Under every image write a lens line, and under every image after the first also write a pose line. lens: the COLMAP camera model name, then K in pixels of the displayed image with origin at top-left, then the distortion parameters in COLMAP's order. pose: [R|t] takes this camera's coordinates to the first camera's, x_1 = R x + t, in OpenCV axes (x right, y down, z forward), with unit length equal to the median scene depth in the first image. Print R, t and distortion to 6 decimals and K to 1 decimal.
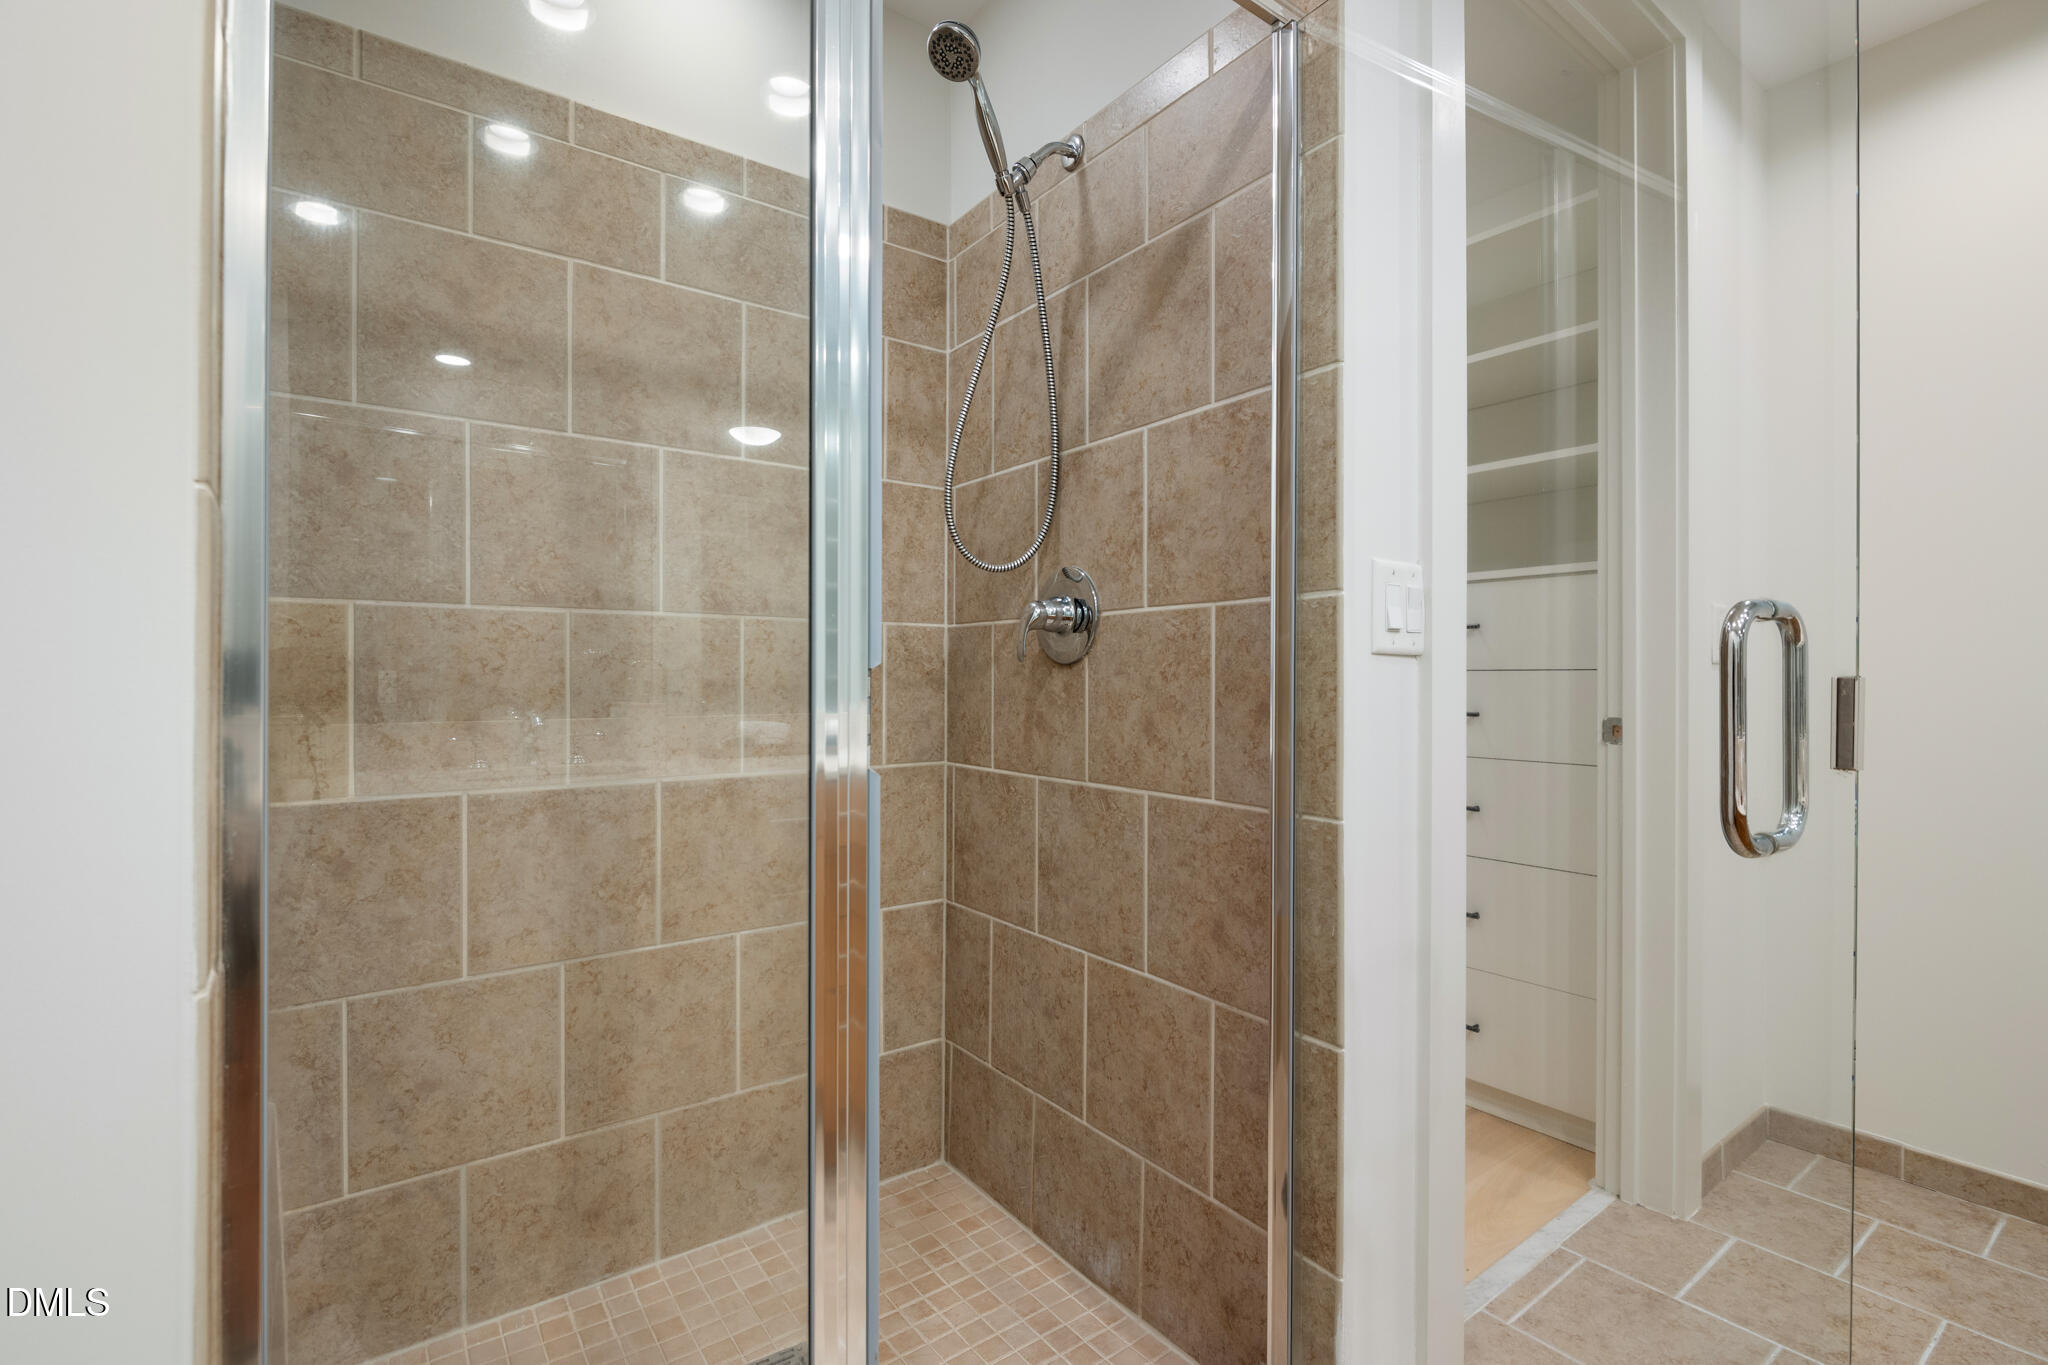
lens RADIAL K [[943.9, 0, 1028.8], [0, 943.9, 670.2], [0, 0, 1]] dist [0.004355, -0.007368]
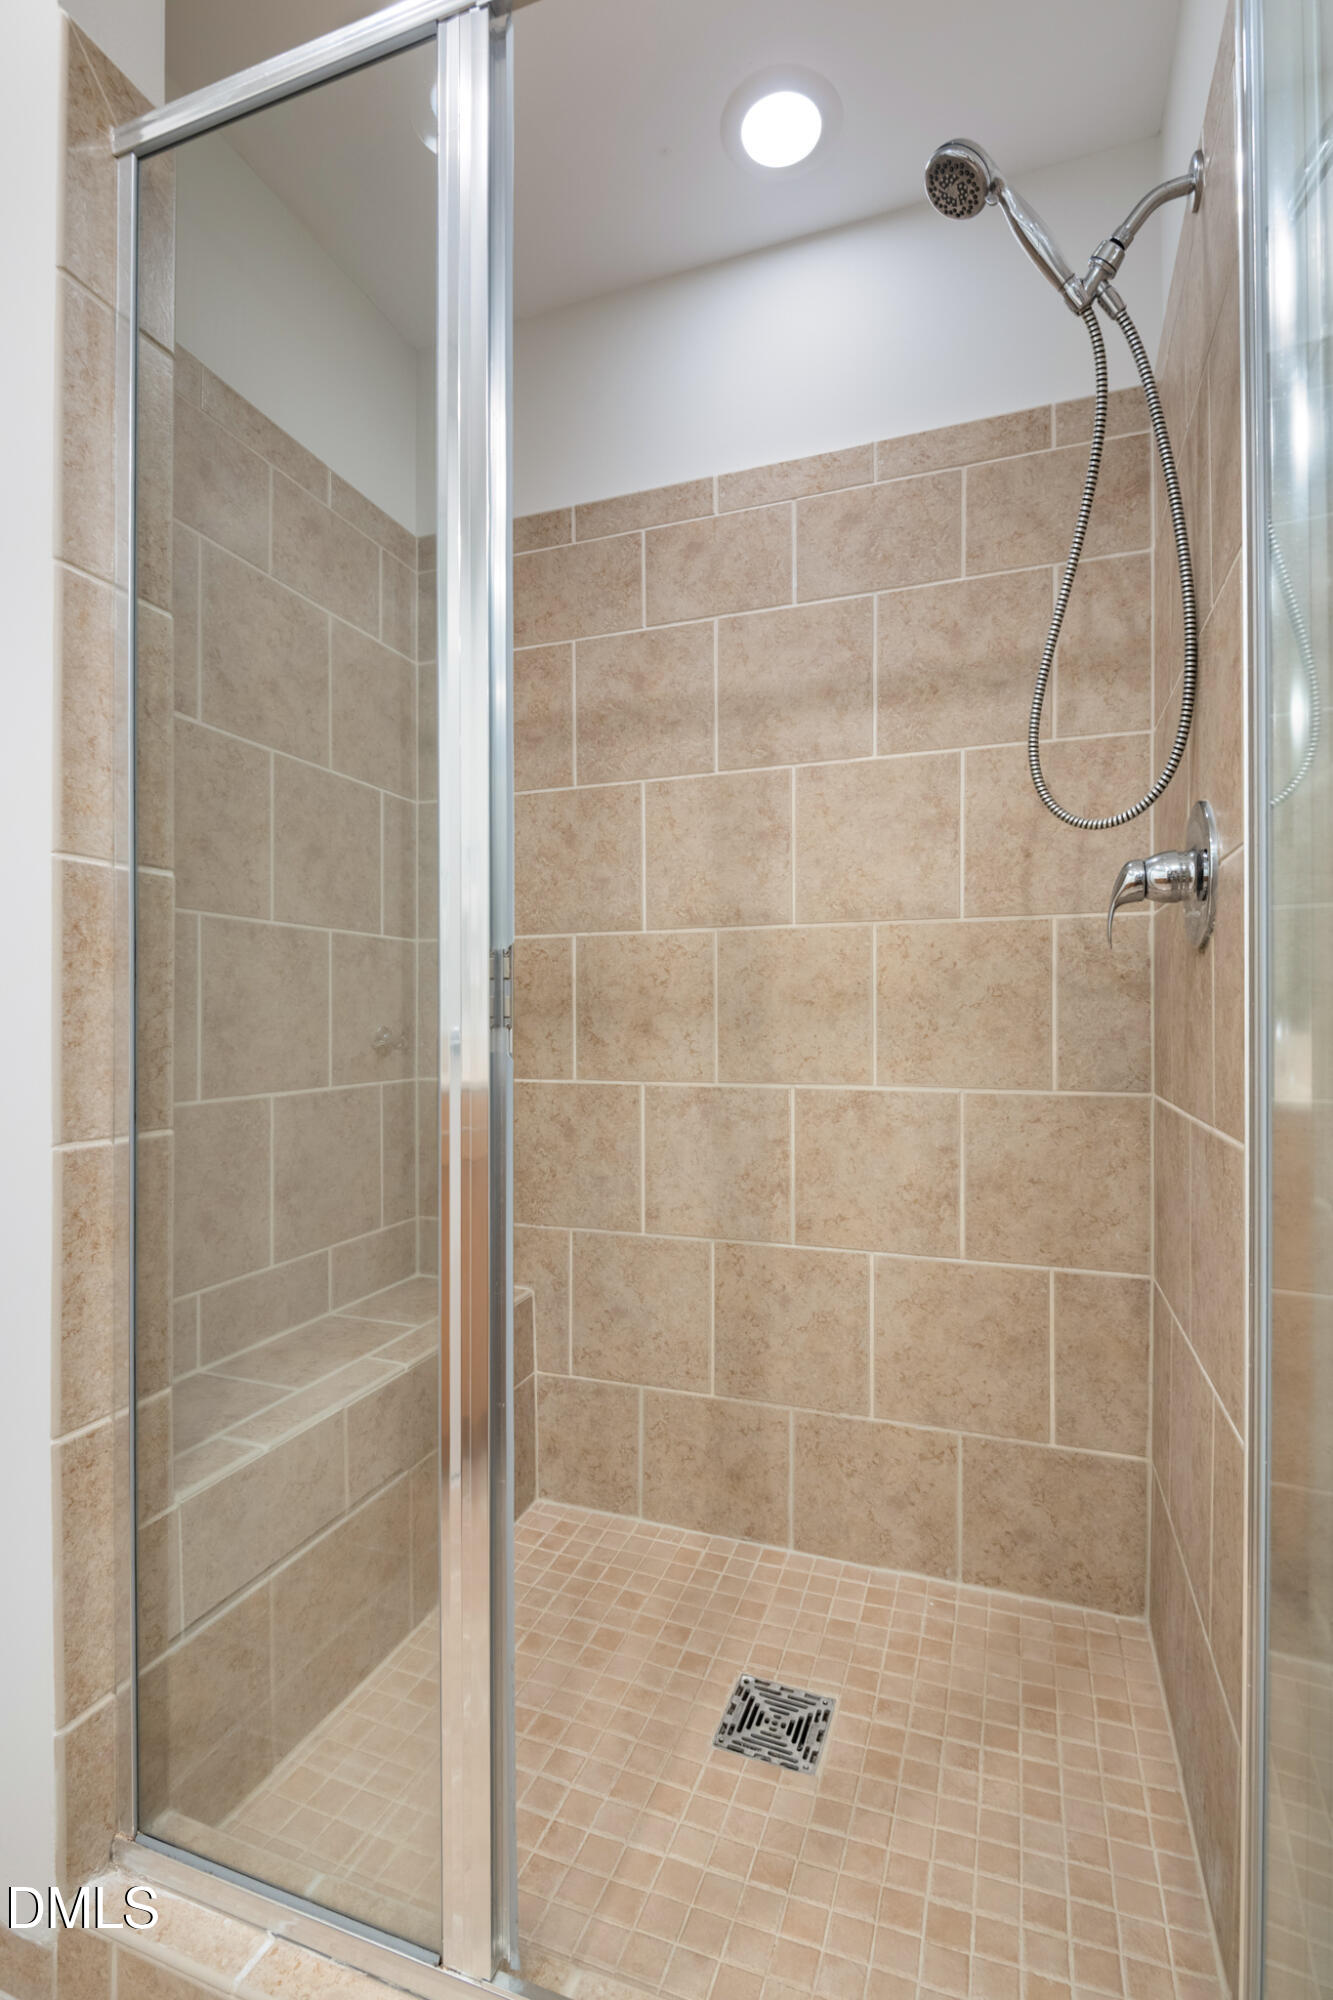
lens RADIAL K [[921.8, 0, 671.5], [0, 921.8, 1009.2], [0, 0, 1]] dist [0.004355, -0.007368]
pose [[0.546433, -0.010025, -0.837443, 0.395344], [0.010061, 0.999935, -0.005406, 0.036815], [0.837442, -0.005472, 0.546498, 0.344412]]
